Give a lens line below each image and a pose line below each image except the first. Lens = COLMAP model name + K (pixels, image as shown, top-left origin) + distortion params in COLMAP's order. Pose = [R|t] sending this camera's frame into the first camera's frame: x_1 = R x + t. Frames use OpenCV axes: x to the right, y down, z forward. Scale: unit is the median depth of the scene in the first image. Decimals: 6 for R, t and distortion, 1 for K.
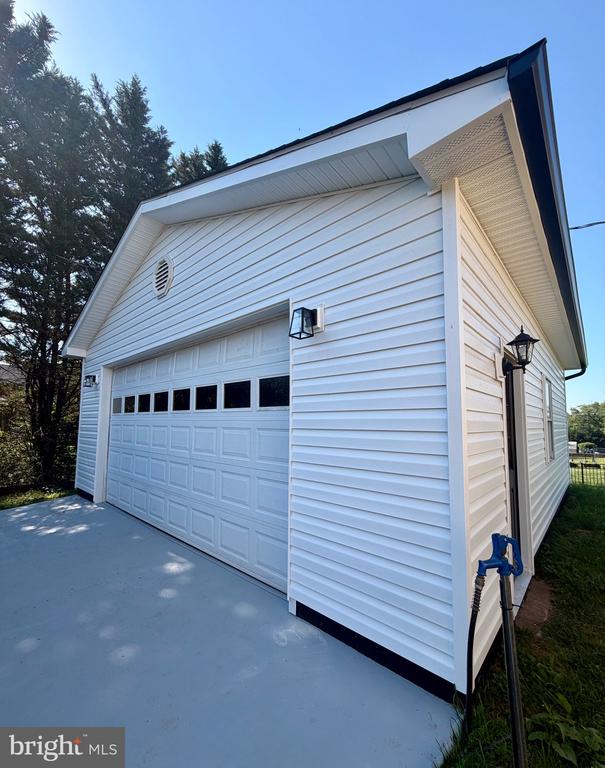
lens RADIAL K [[322.6, 0, 303.8], [0, 322.6, 397.9], [0, 0, 1]] dist [-0.000679, 0.000758]
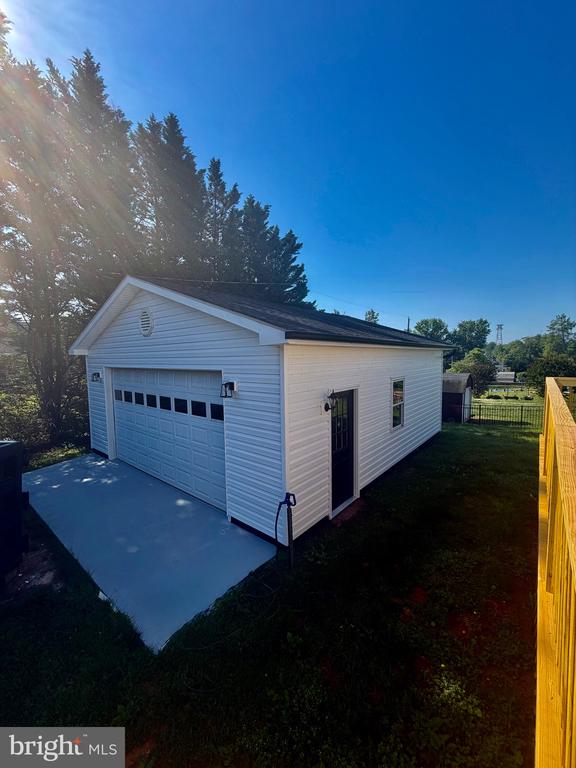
lens RADIAL K [[304.9, 0, 290.2], [0, 304.9, 380.9], [0, 0, 1]] dist [-0.003279, 0.000448]
pose [[0.998617, -0.025782, 0.045817, 0.128864], [0.018303, 0.987471, 0.156735, -0.243066], [-0.049284, -0.155680, 0.986577, -0.375087]]
